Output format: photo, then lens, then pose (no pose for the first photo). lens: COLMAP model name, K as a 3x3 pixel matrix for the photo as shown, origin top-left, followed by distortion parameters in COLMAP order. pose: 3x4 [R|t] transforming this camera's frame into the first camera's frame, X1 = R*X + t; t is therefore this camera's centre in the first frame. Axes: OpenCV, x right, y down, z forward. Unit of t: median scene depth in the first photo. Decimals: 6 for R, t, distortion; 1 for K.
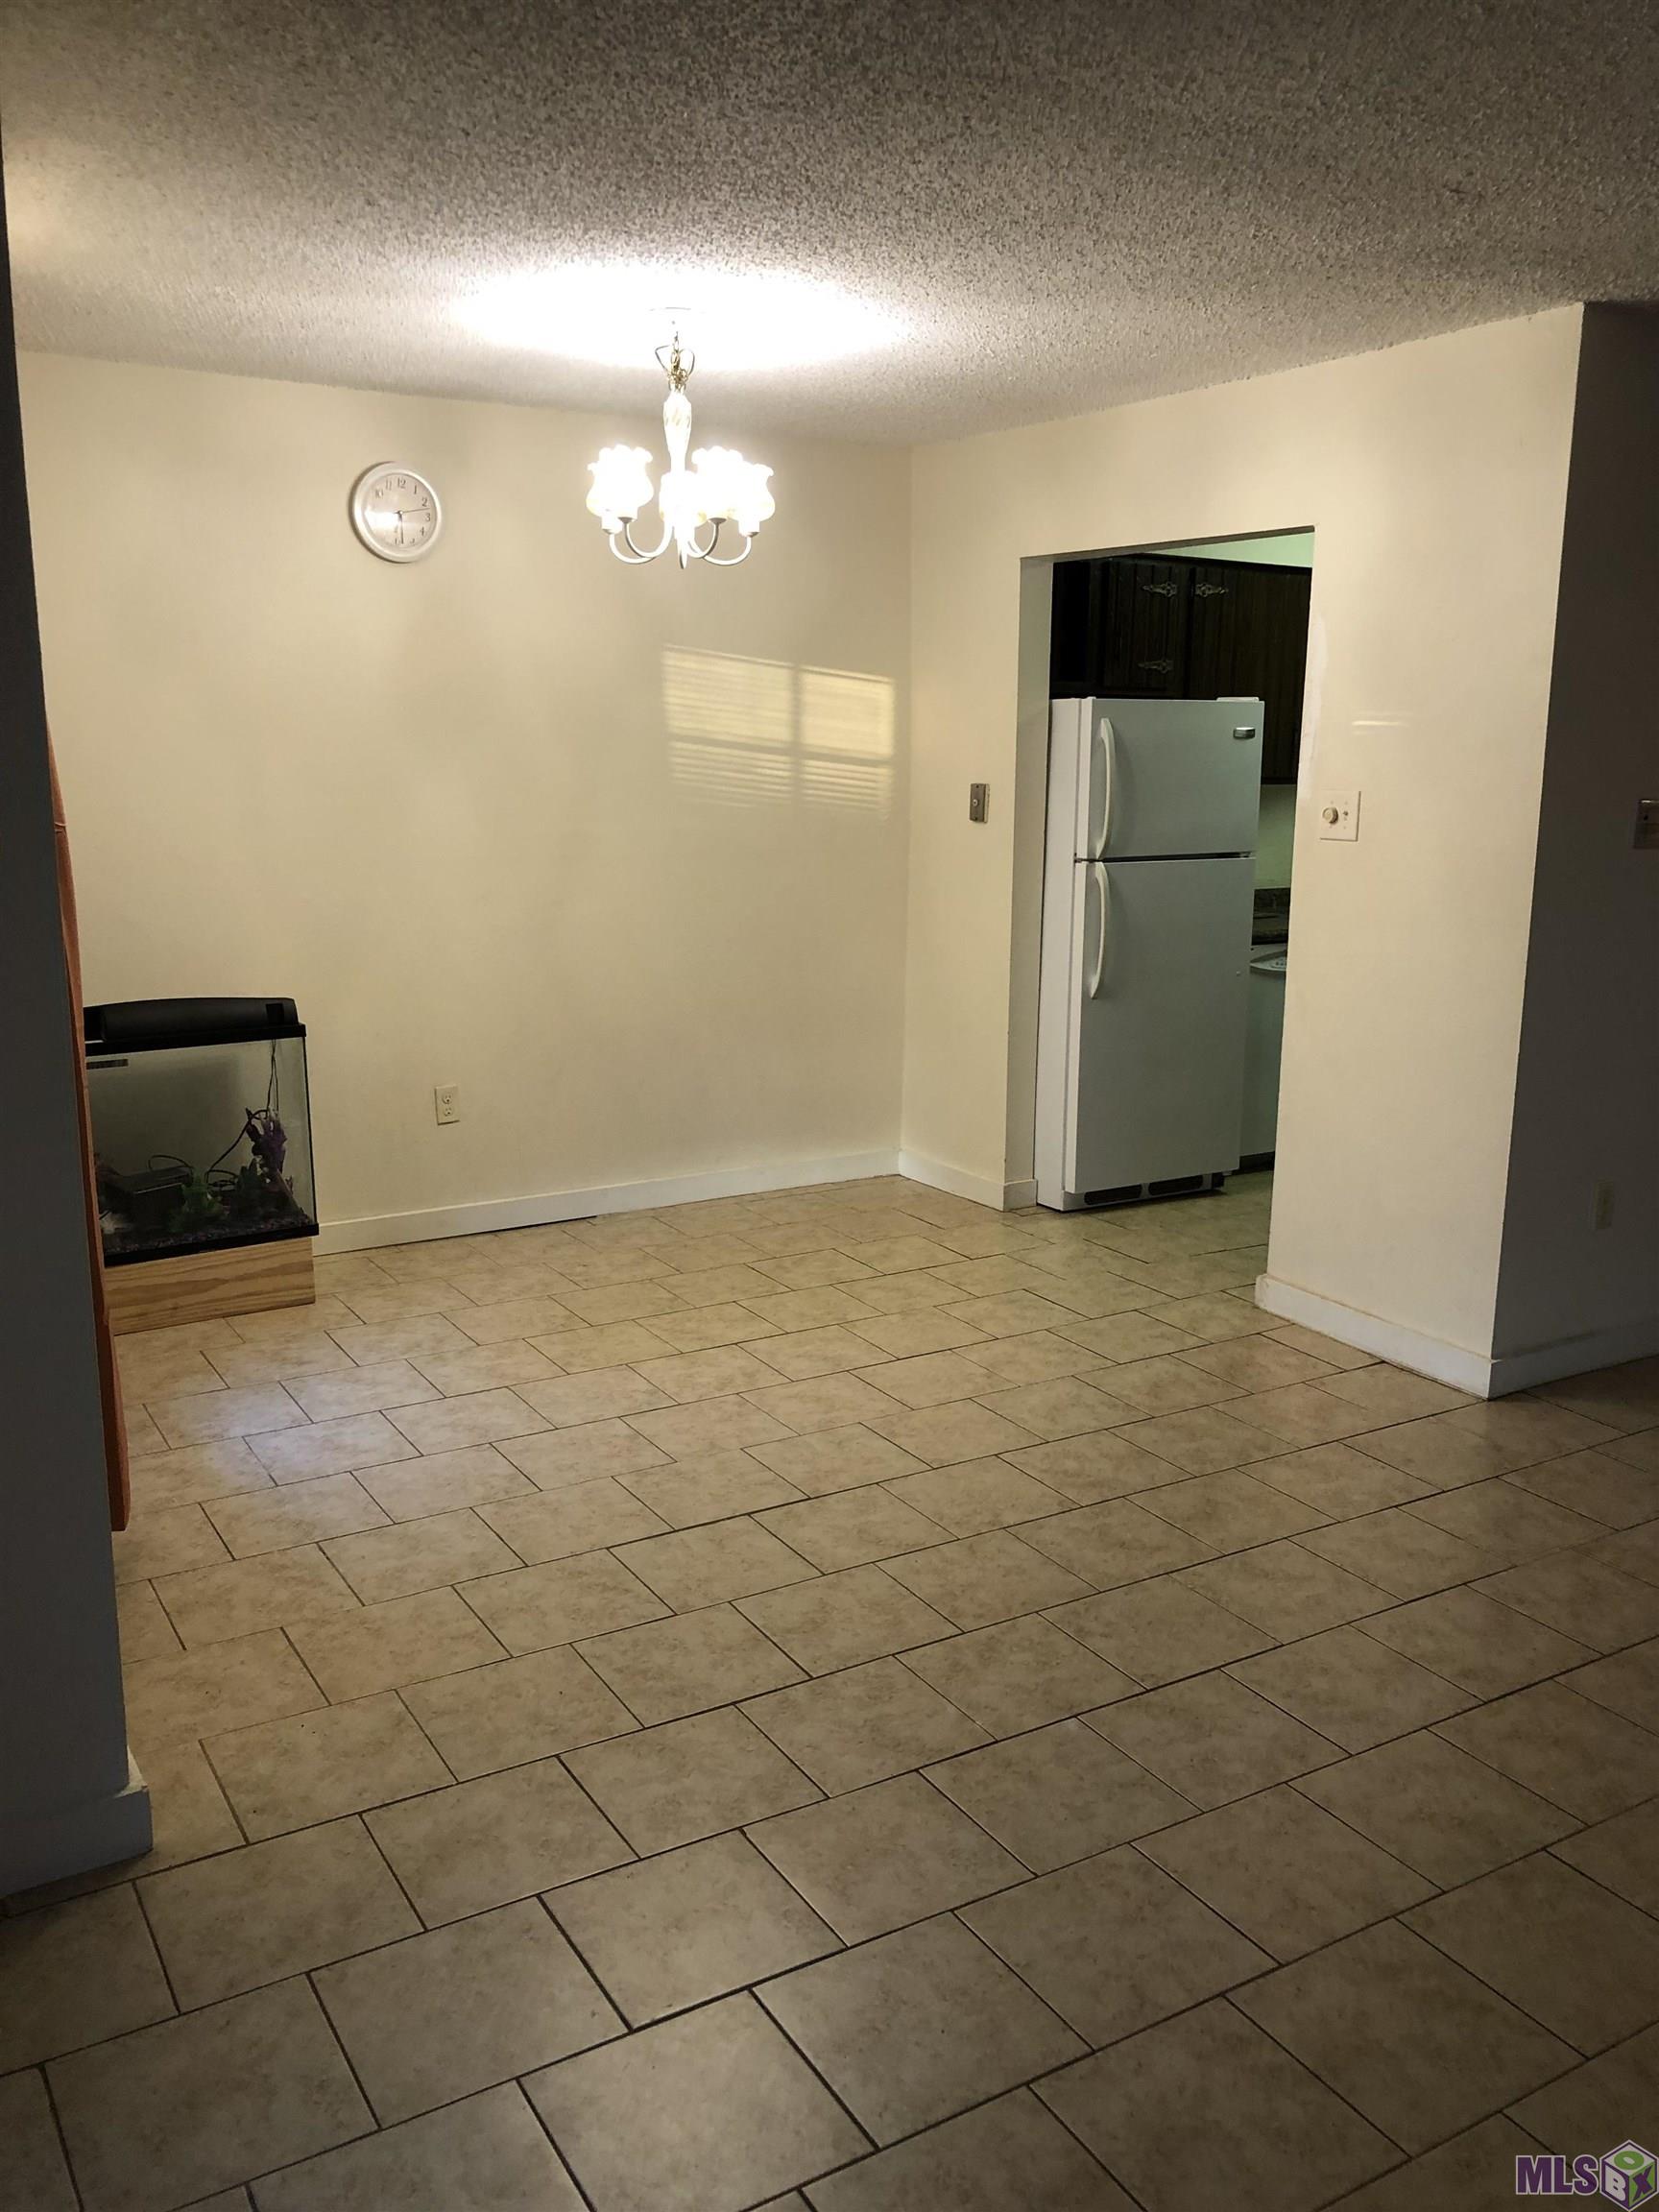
lens RADIAL K [[1779.6, 0, 820.4], [0, 1779.6, 1101.6], [0, 0, 1]] dist [0.027000, -0.010413]
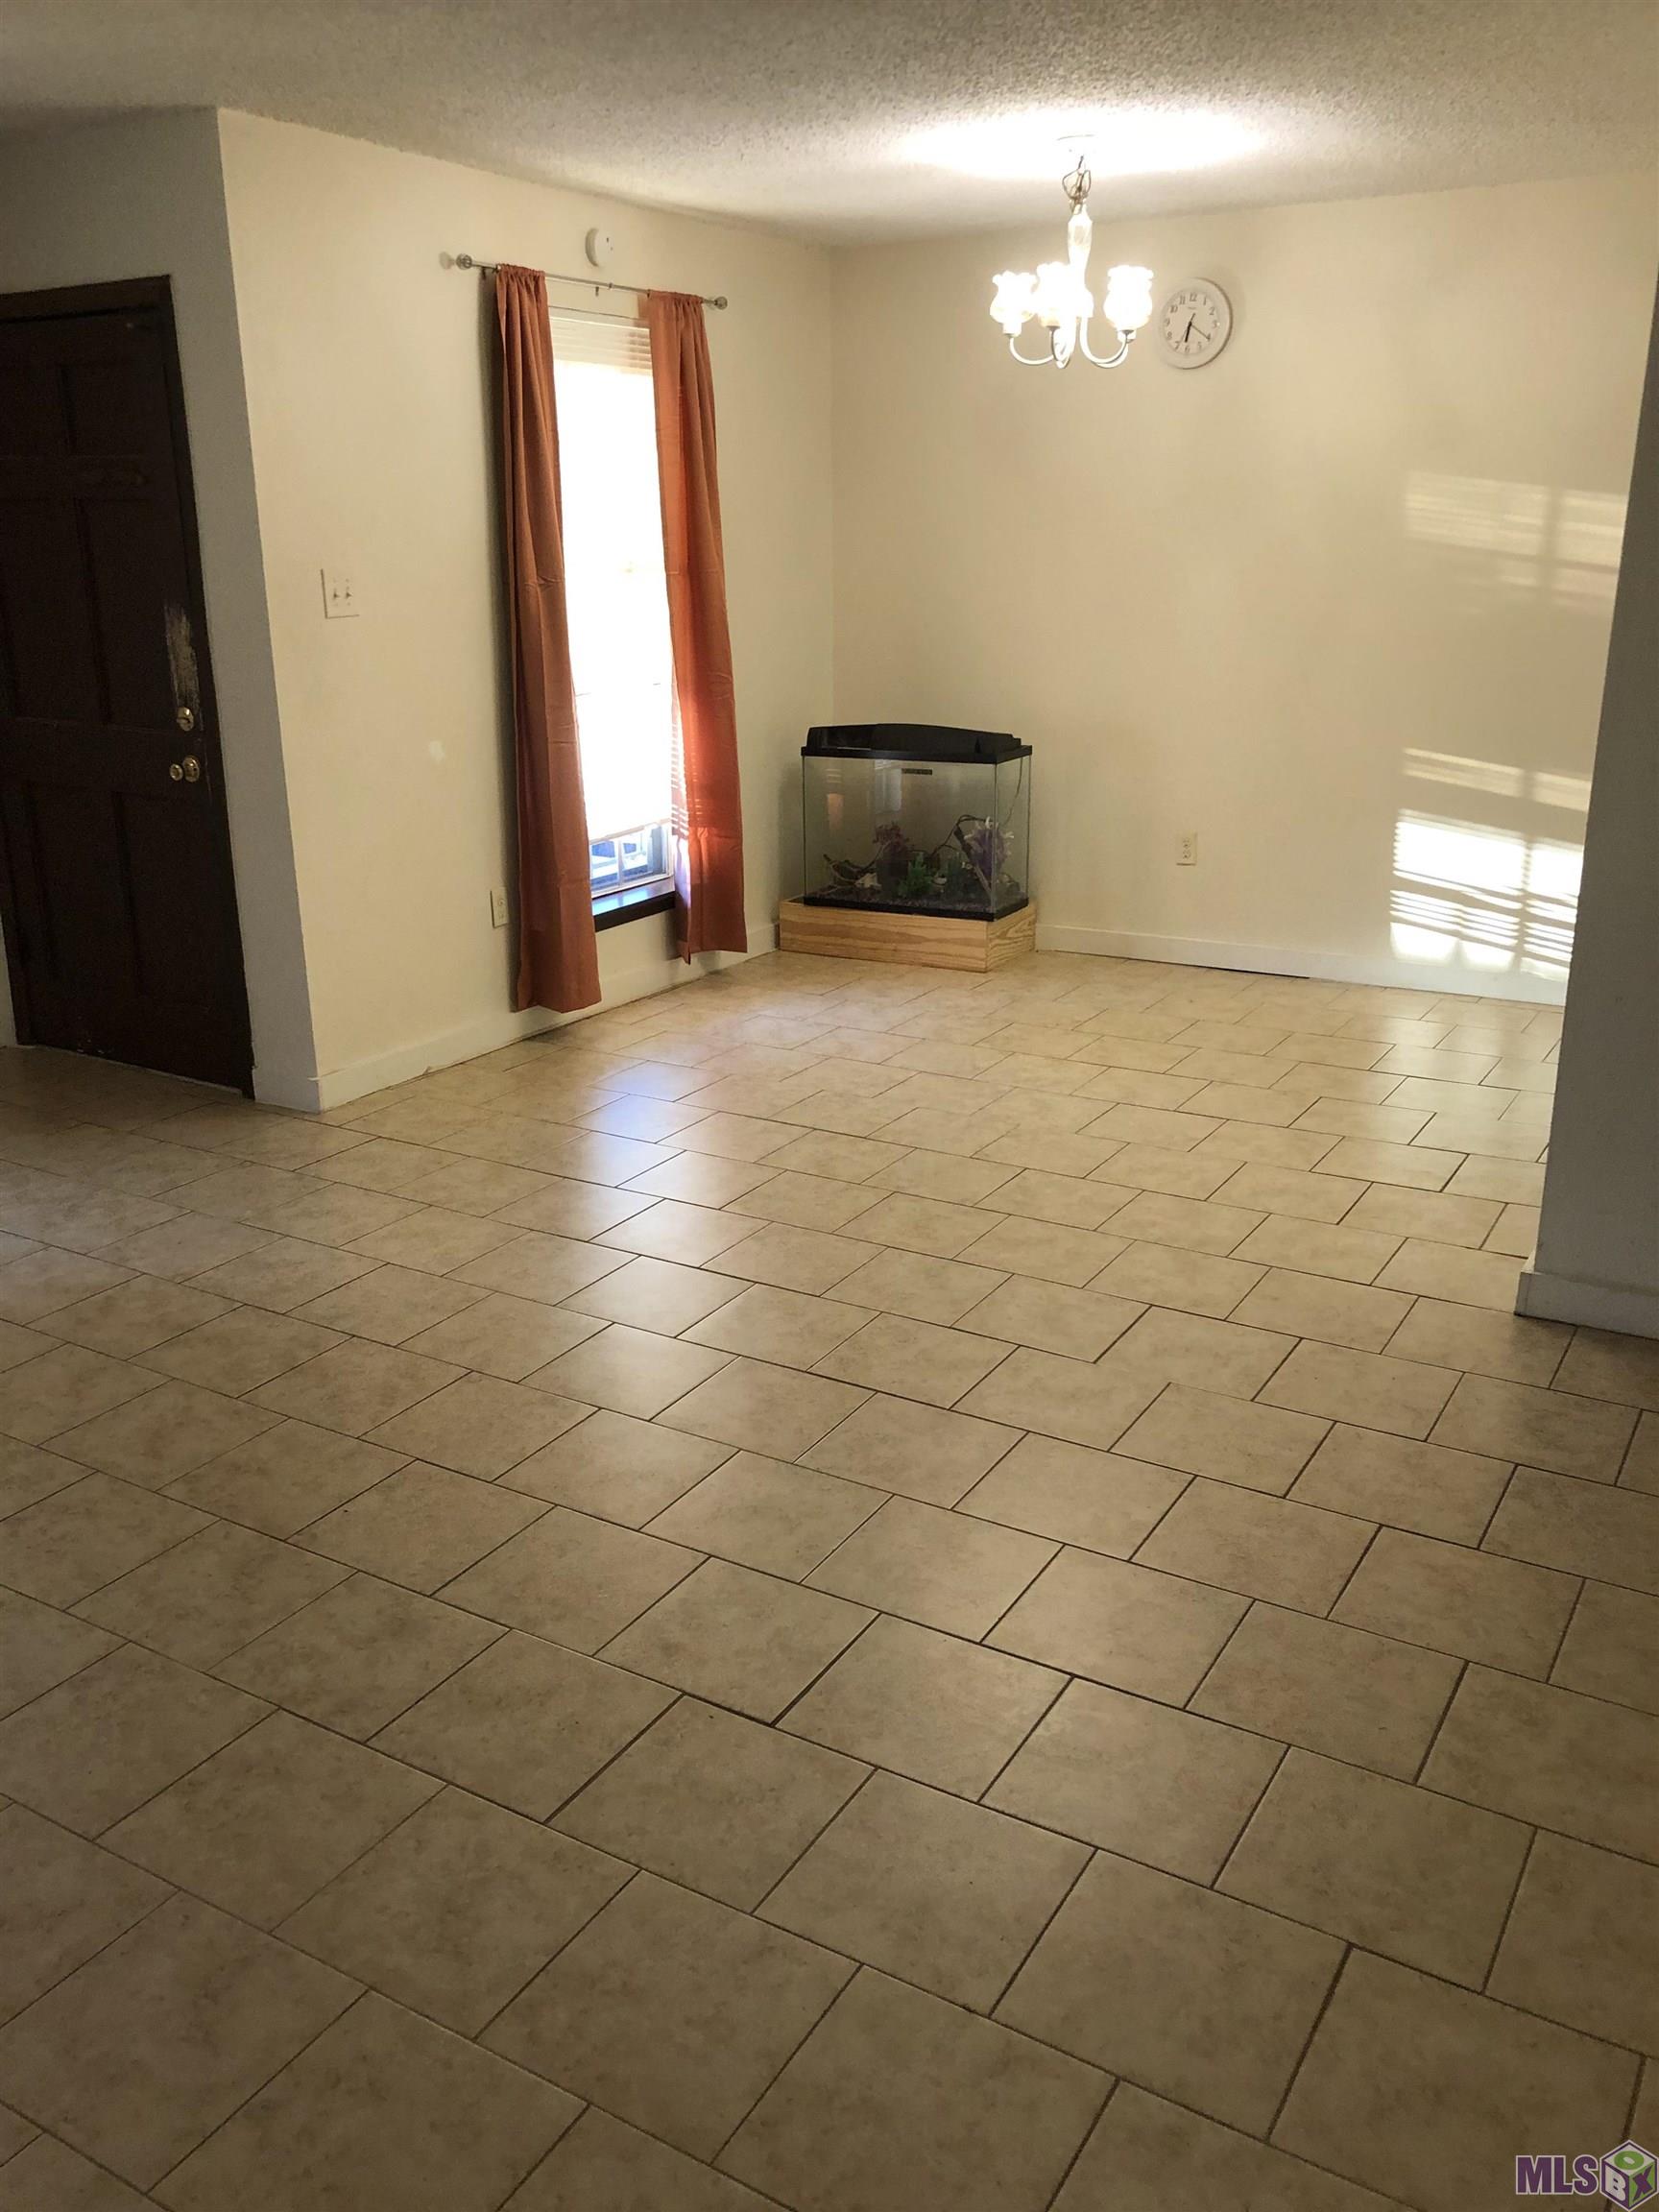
lens RADIAL K [[1779.6, 0, 847.7], [0, 1779.6, 1107.4], [0, 0, 1]] dist [0.027000, -0.010413]
pose [[0.483560, 0.257337, -0.836628, 0.884710], [-0.165289, 0.965457, 0.201428, -0.042328], [0.859563, 0.040882, 0.509391, 0.297401]]
